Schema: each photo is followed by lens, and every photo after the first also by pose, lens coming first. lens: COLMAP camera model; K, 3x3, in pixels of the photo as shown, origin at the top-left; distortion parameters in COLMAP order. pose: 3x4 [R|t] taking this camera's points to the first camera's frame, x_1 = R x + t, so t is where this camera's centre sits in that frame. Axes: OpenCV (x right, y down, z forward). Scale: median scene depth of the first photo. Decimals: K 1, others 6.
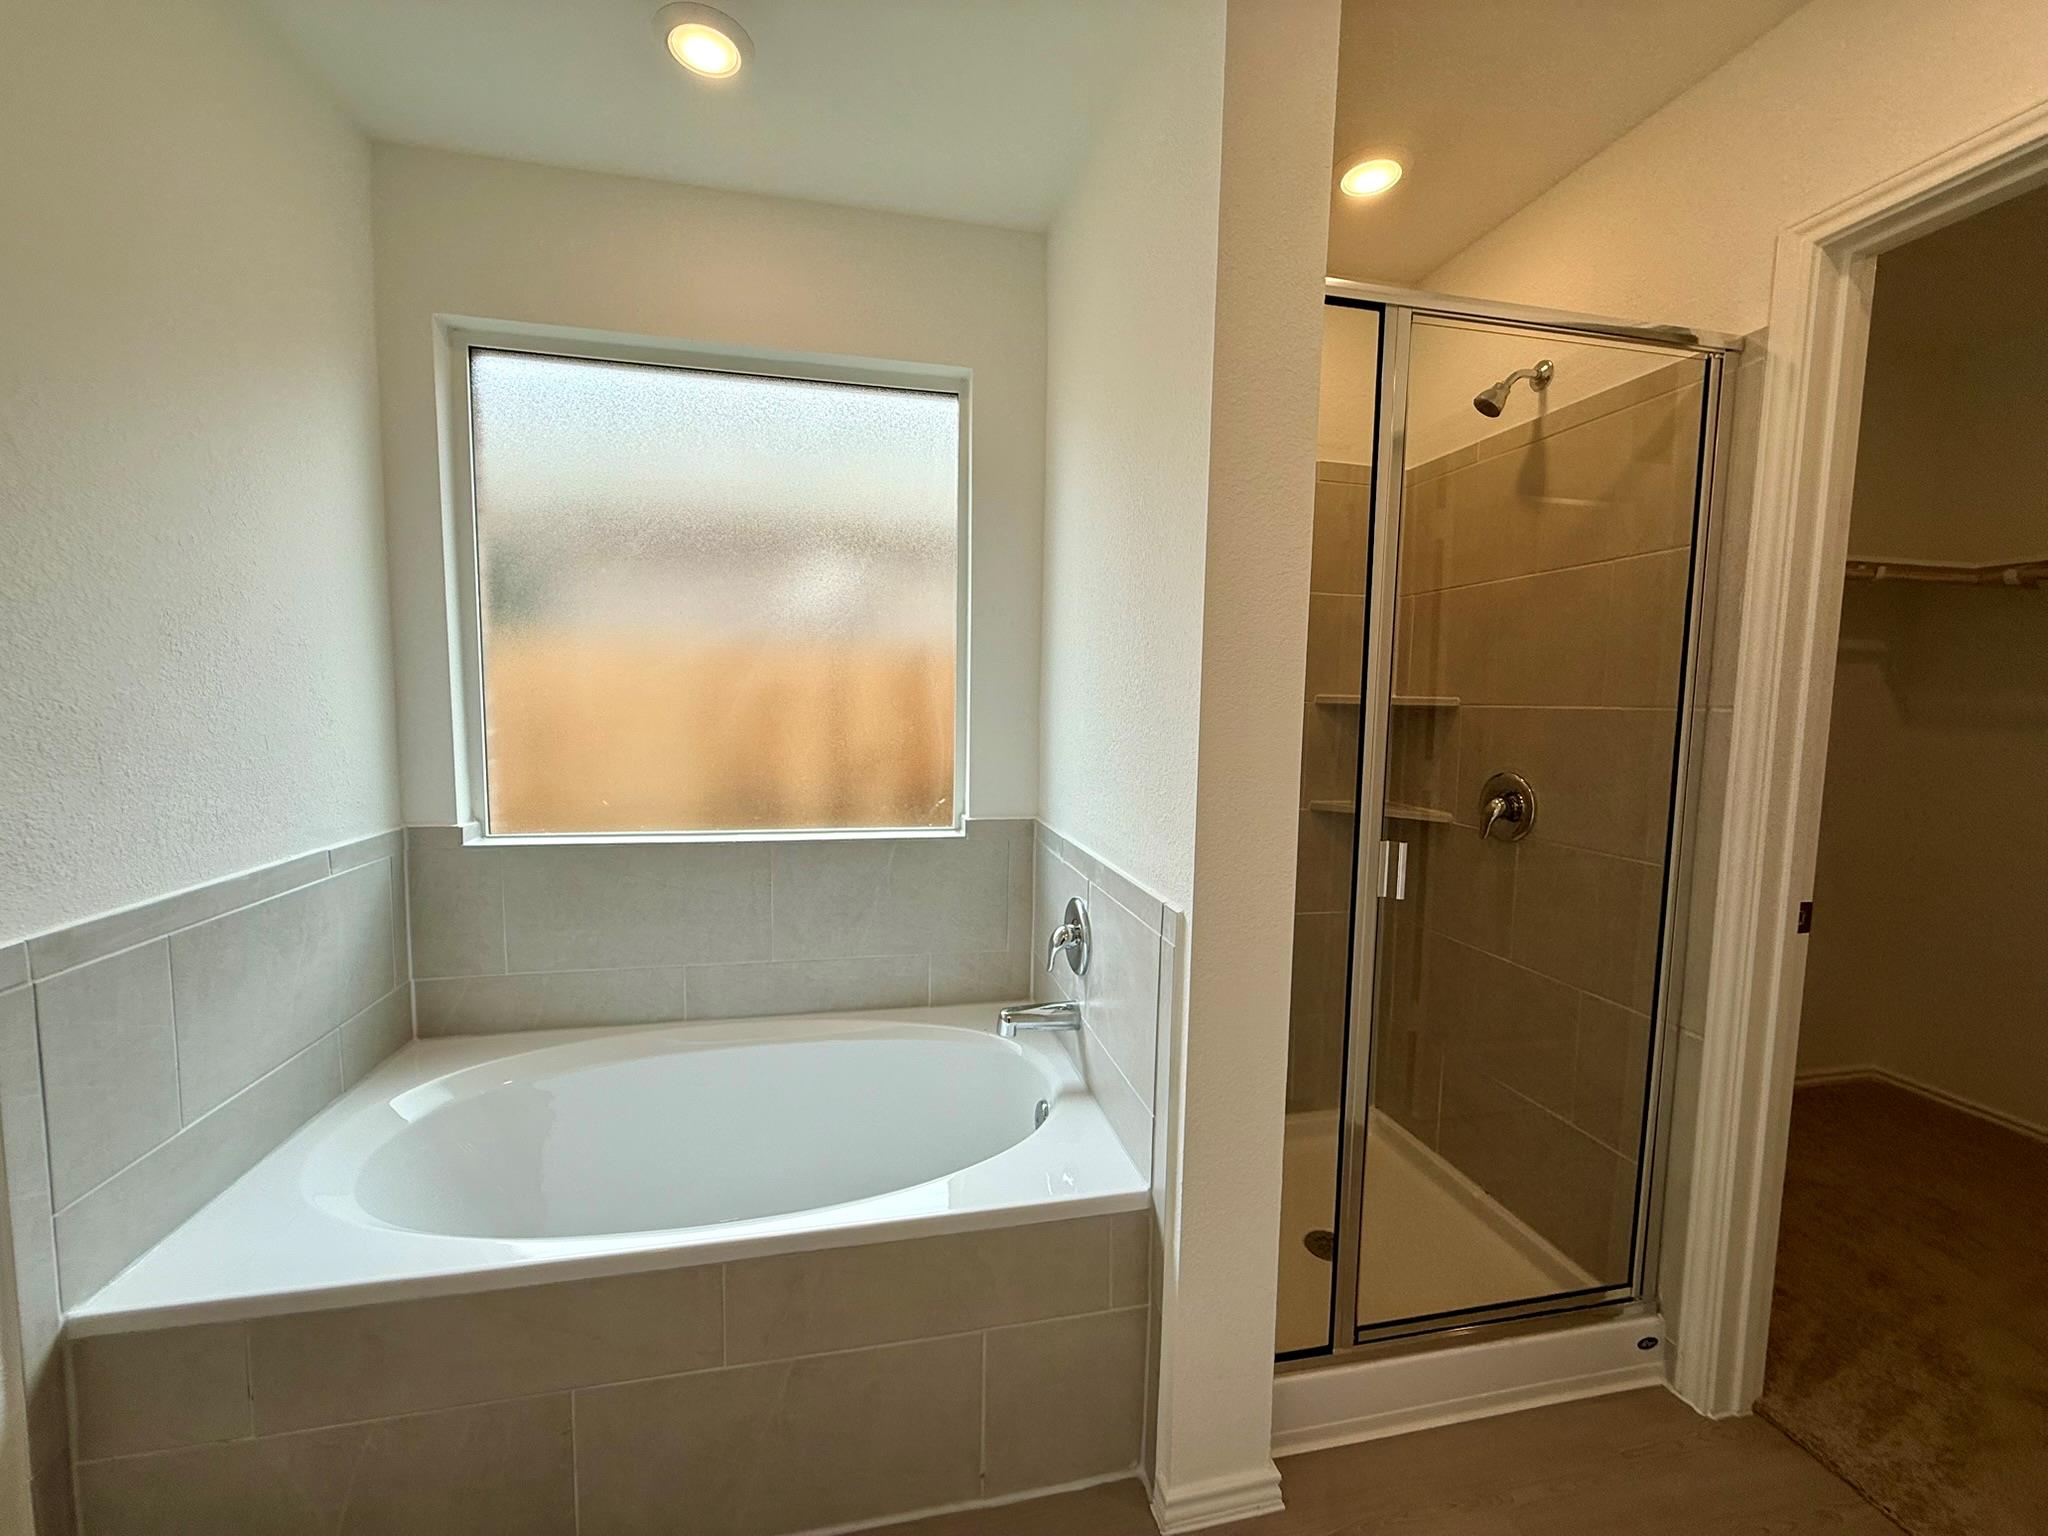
lens RADIAL K [[818.7, 0, 1012.9], [0, 818.7, 763.1], [0, 0, 1]] dist [0.010920, -0.000642]
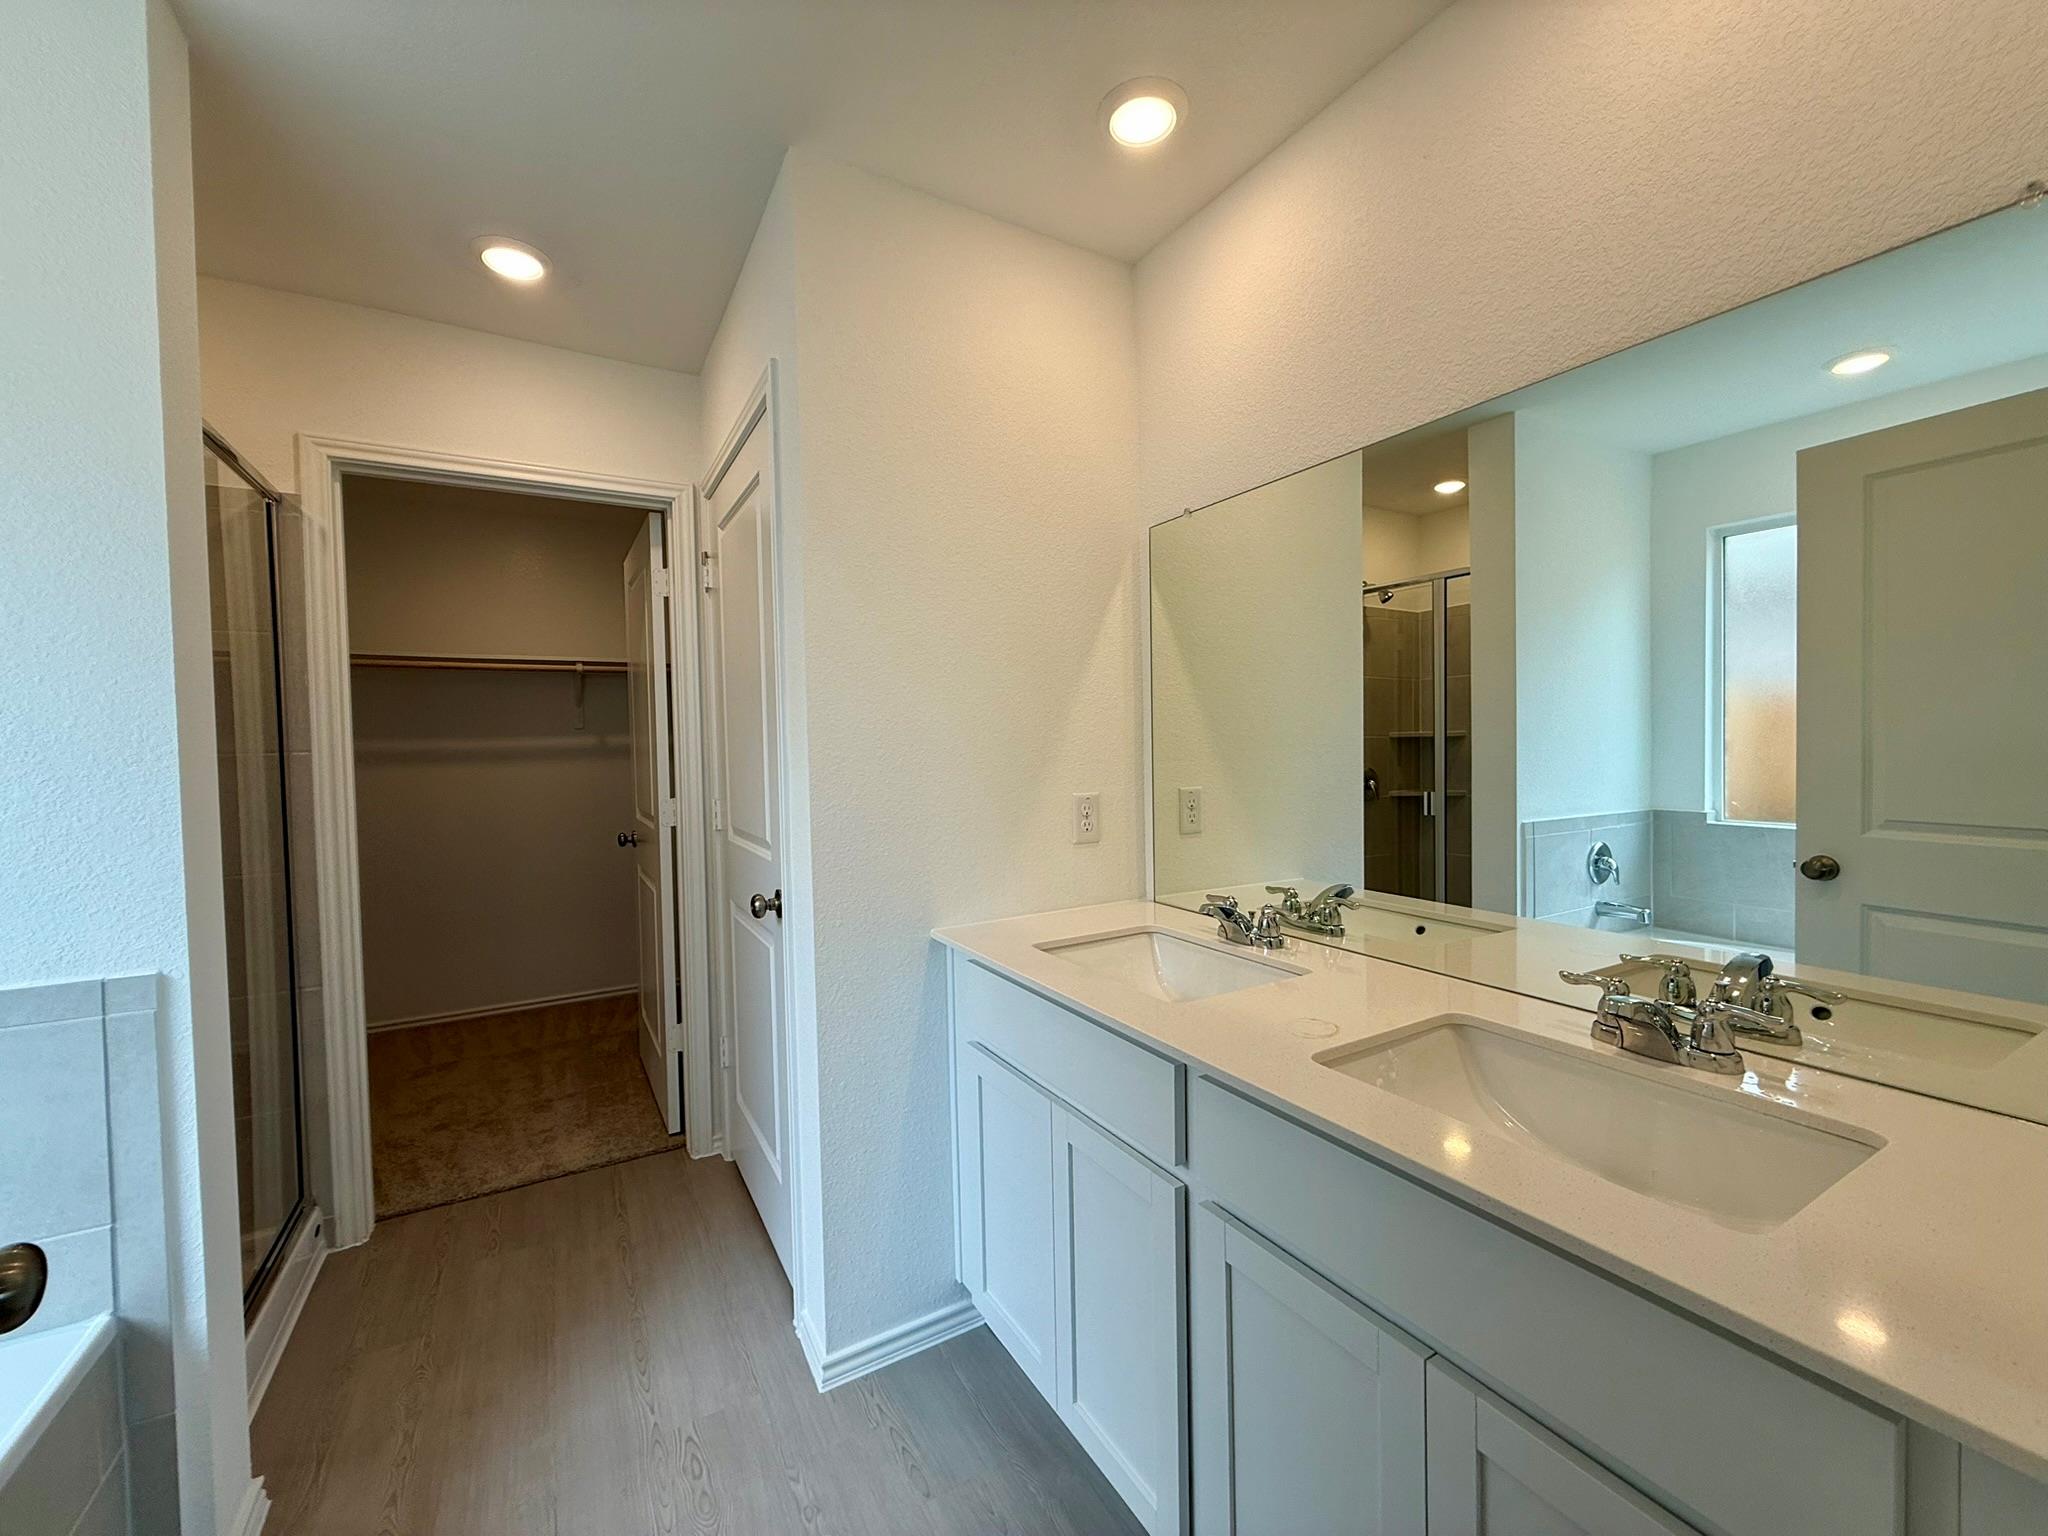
lens RADIAL K [[818.7, 0, 1012.9], [0, 818.7, 763.1], [0, 0, 1]] dist [0.010920, -0.000642]
pose [[-0.298649, -0.037938, 0.953609, -0.859363], [0.095604, 0.992994, 0.069446, -0.031109], [-0.949562, 0.111909, -0.292930, 0.267579]]
